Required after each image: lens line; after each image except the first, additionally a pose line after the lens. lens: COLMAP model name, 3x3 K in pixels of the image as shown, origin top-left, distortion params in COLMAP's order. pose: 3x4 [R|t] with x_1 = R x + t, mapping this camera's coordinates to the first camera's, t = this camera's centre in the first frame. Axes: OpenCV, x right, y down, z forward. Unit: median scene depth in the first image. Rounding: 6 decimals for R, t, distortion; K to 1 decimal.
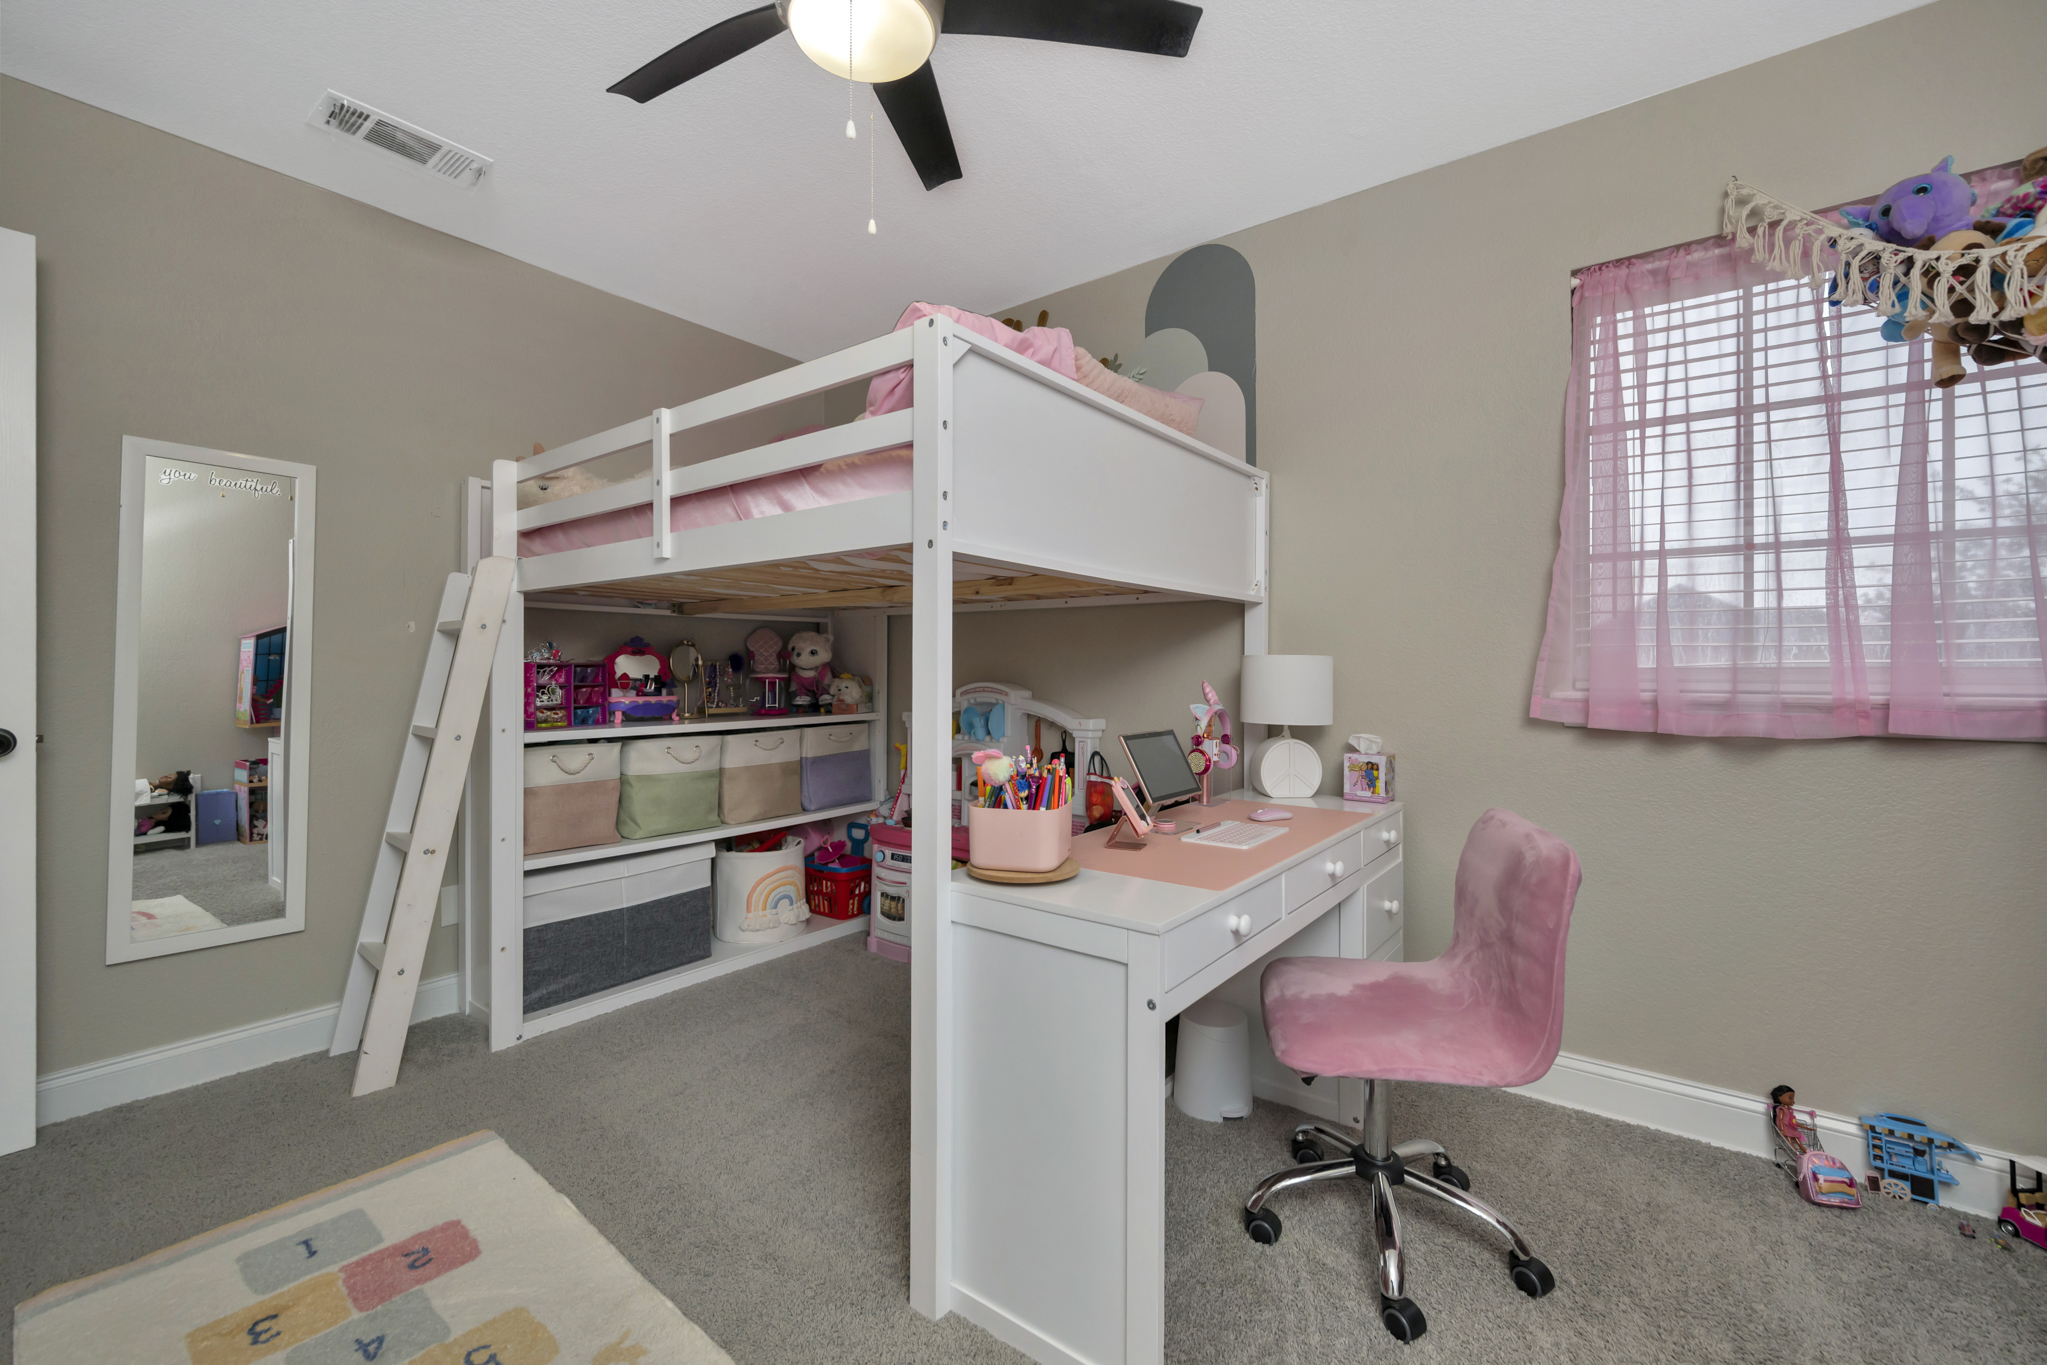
lens RADIAL K [[835.8, 0, 1023.5], [0, 835.8, 682.5], [0, 0, 1]] dist [-0.001098, -0.000079]
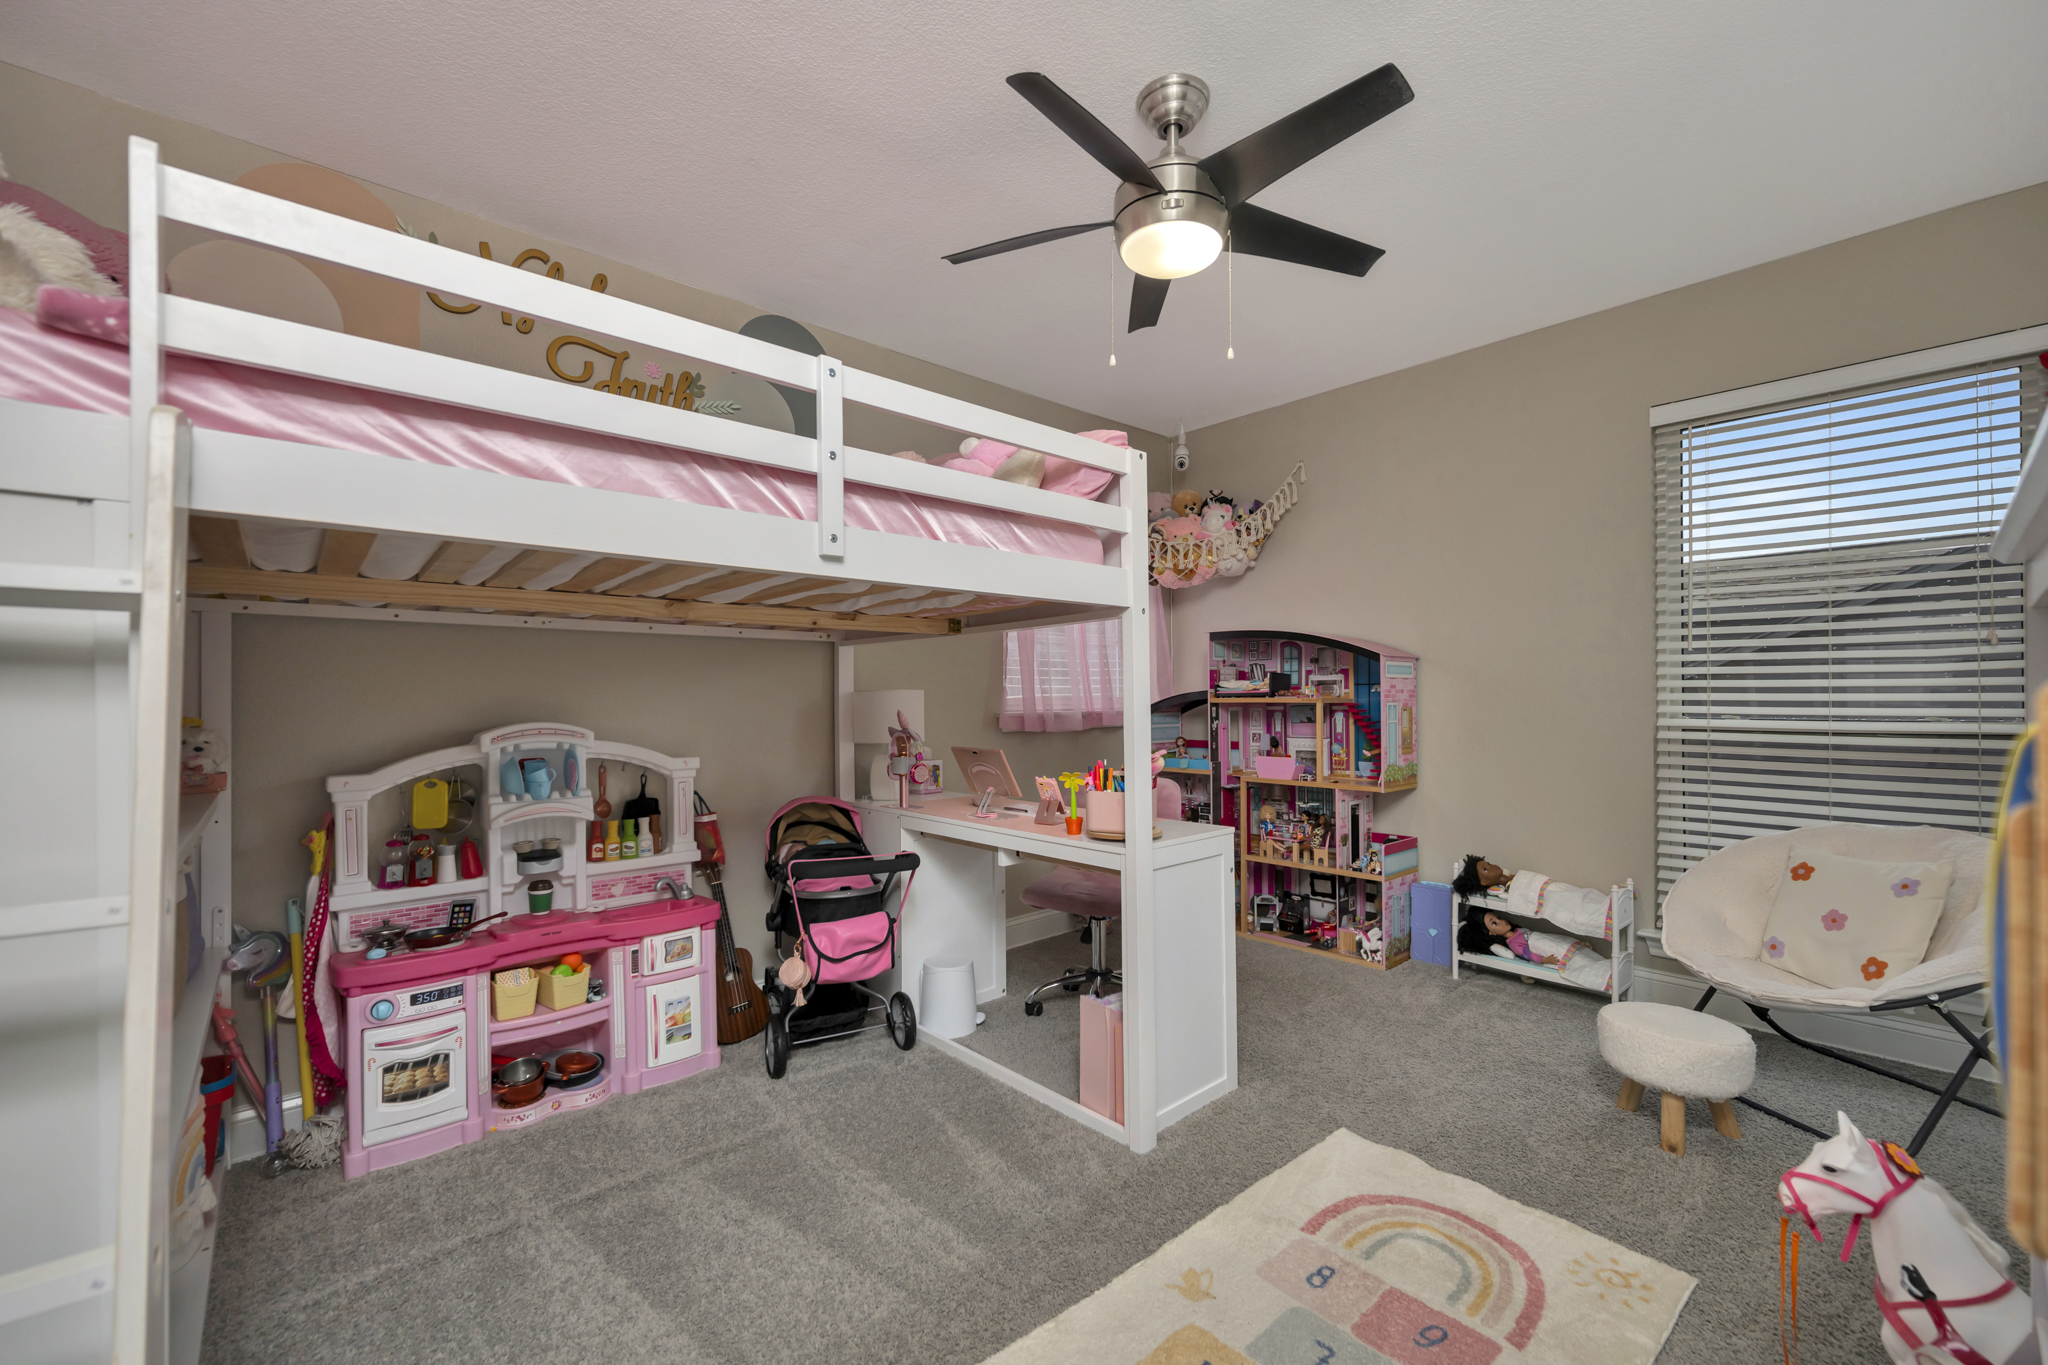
lens RADIAL K [[846.1, 0, 1022.8], [0, 846.1, 697.1], [0, 0, 1]] dist [-0.000725, -0.000071]
pose [[0.190082, -0.003929, 0.981760, -0.839072], [0.020043, 0.999799, 0.000120, -0.014800], [-0.981564, 0.019654, 0.190122, 0.502952]]
